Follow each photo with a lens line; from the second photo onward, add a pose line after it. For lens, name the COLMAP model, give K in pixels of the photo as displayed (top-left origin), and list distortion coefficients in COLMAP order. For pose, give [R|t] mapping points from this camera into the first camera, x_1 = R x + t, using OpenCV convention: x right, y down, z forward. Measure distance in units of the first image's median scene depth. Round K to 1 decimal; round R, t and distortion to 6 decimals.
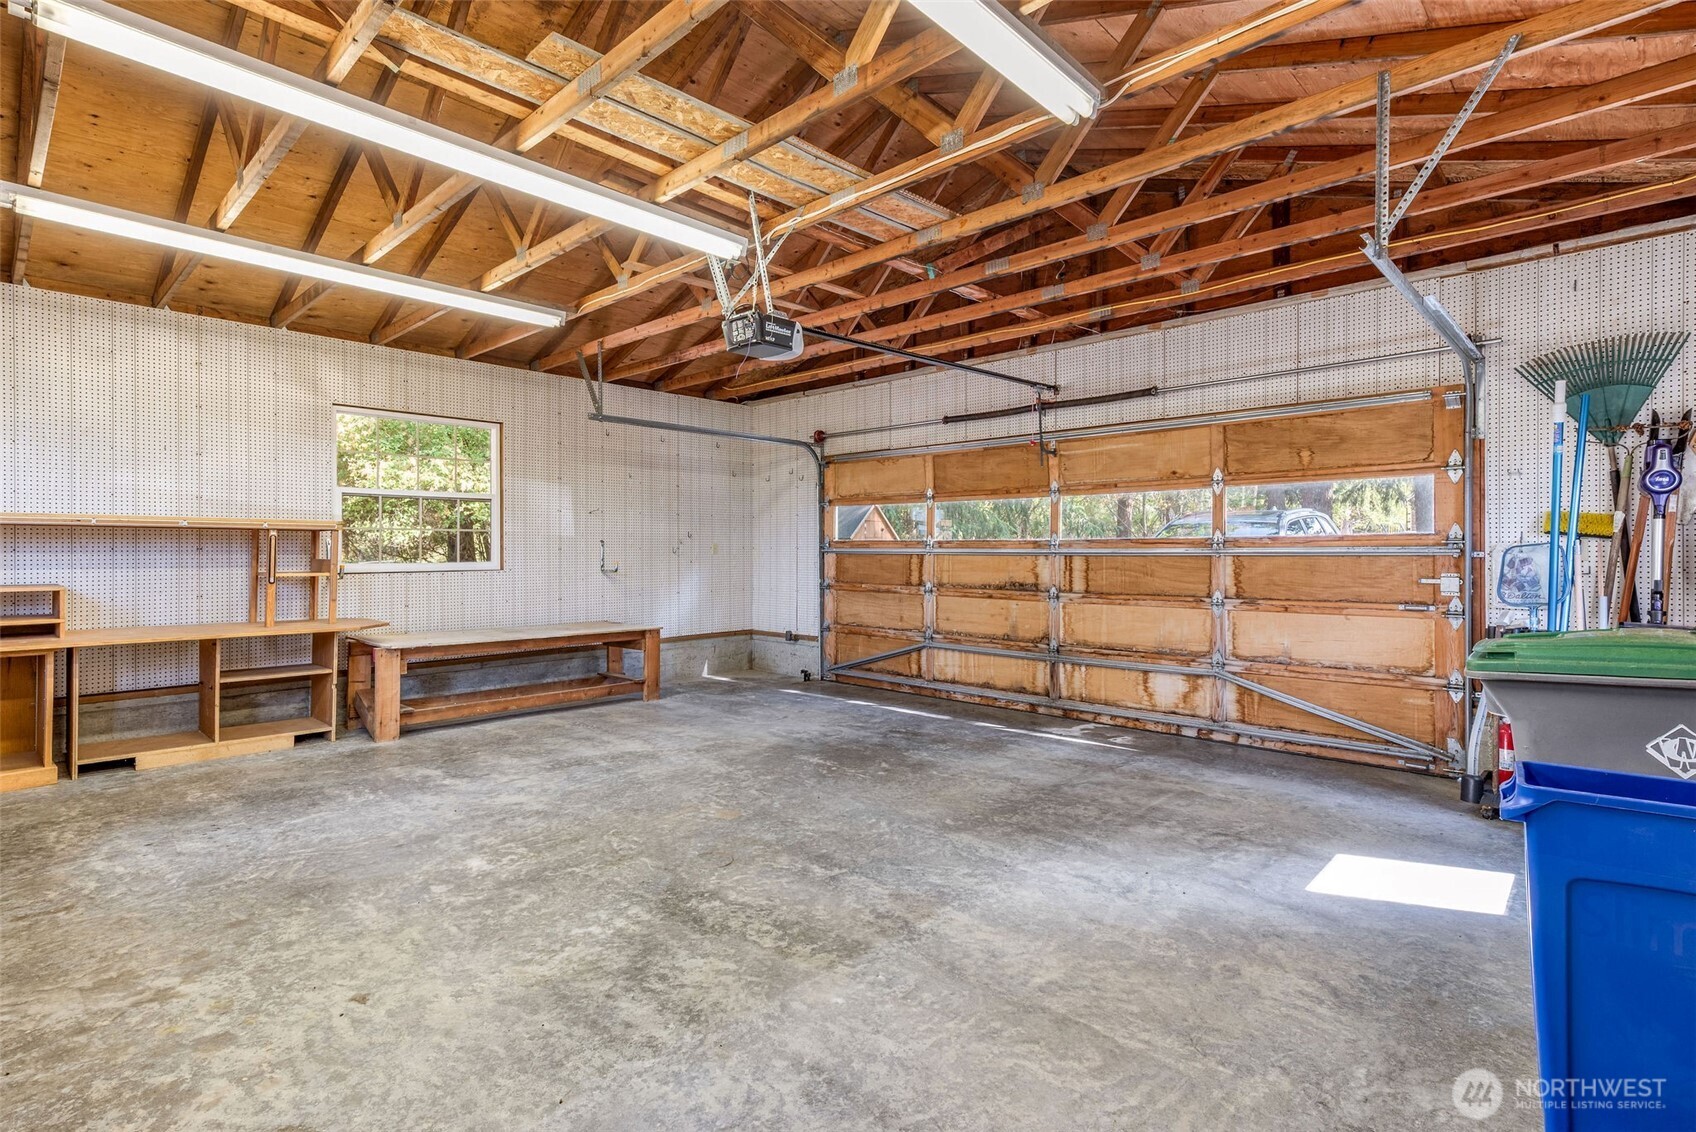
lens RADIAL K [[792.8, 0, 864.7], [0, 792.8, 555.8], [0, 0, 1]] dist [0.014049, -0.000892]
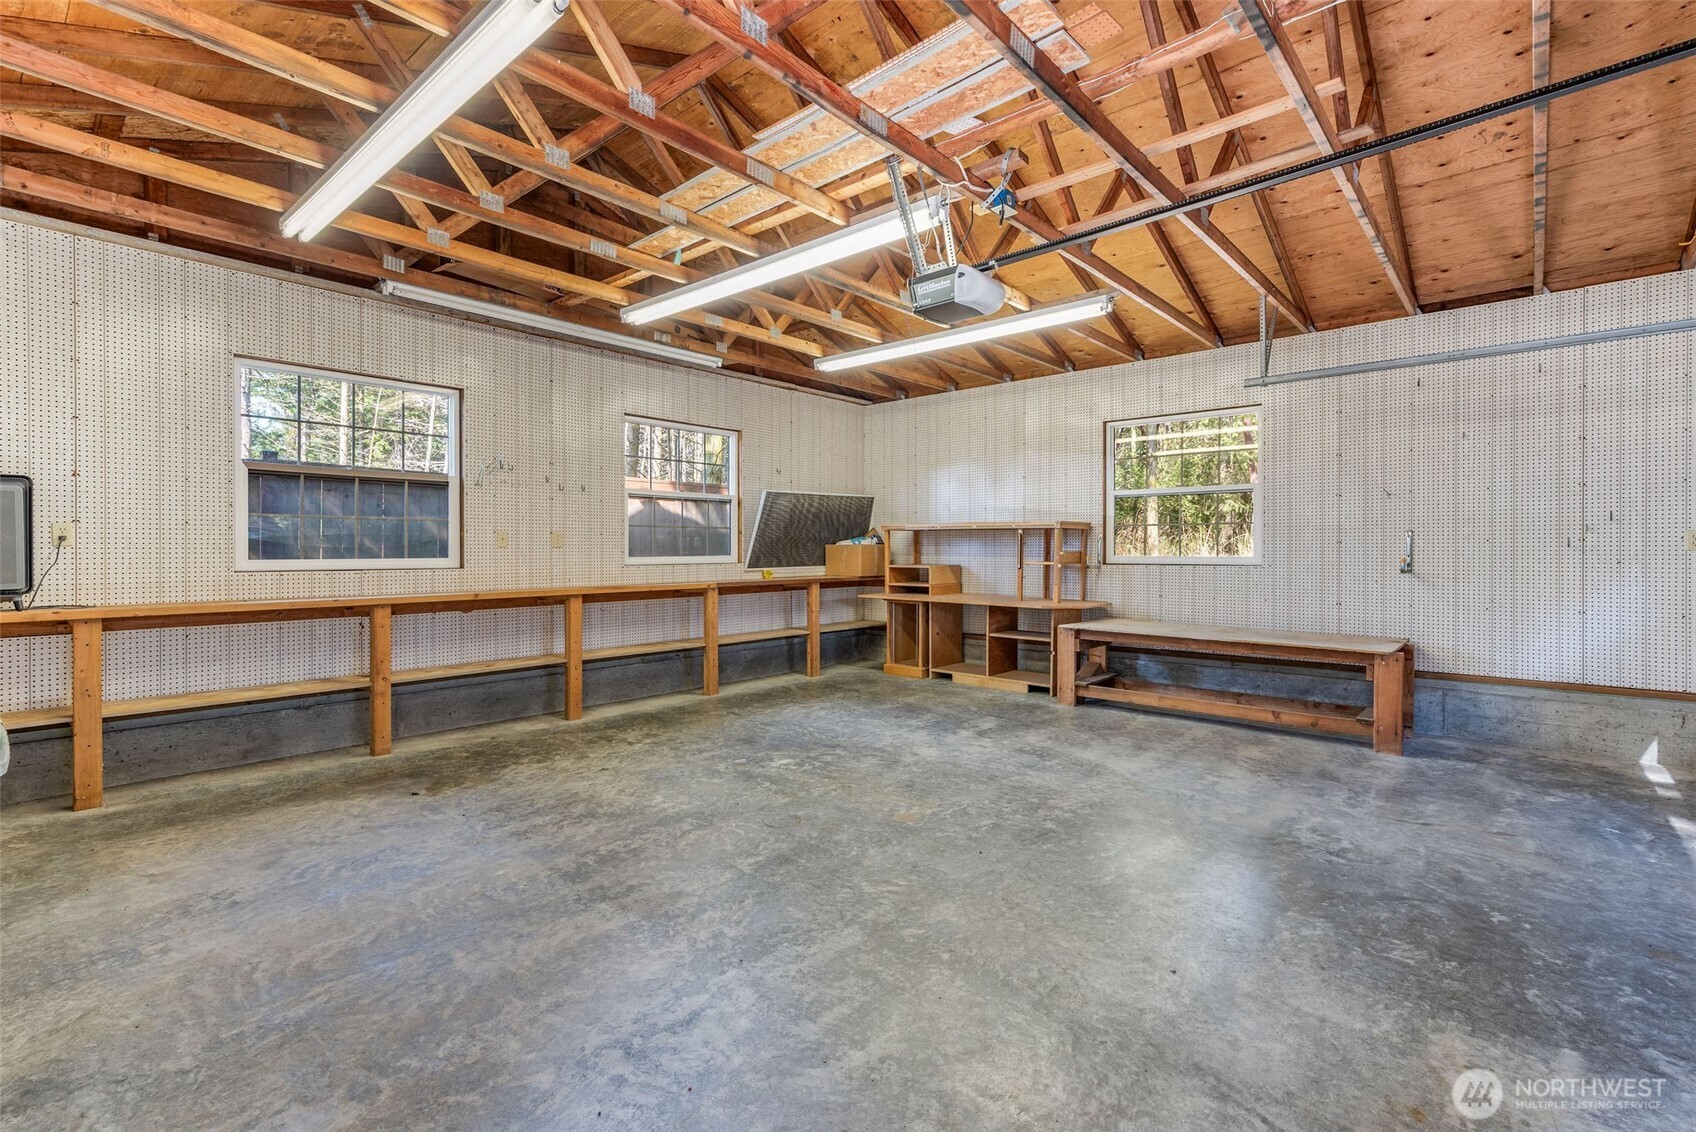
lens RADIAL K [[792.8, 0, 865.5], [0, 792.8, 556.9], [0, 0, 1]] dist [0.014049, -0.000892]
pose [[0.030719, 0.012227, -0.999453, 0.948955], [-0.007768, 0.999898, 0.011993, 0.001859], [0.999498, 0.007395, 0.030810, 1.122384]]
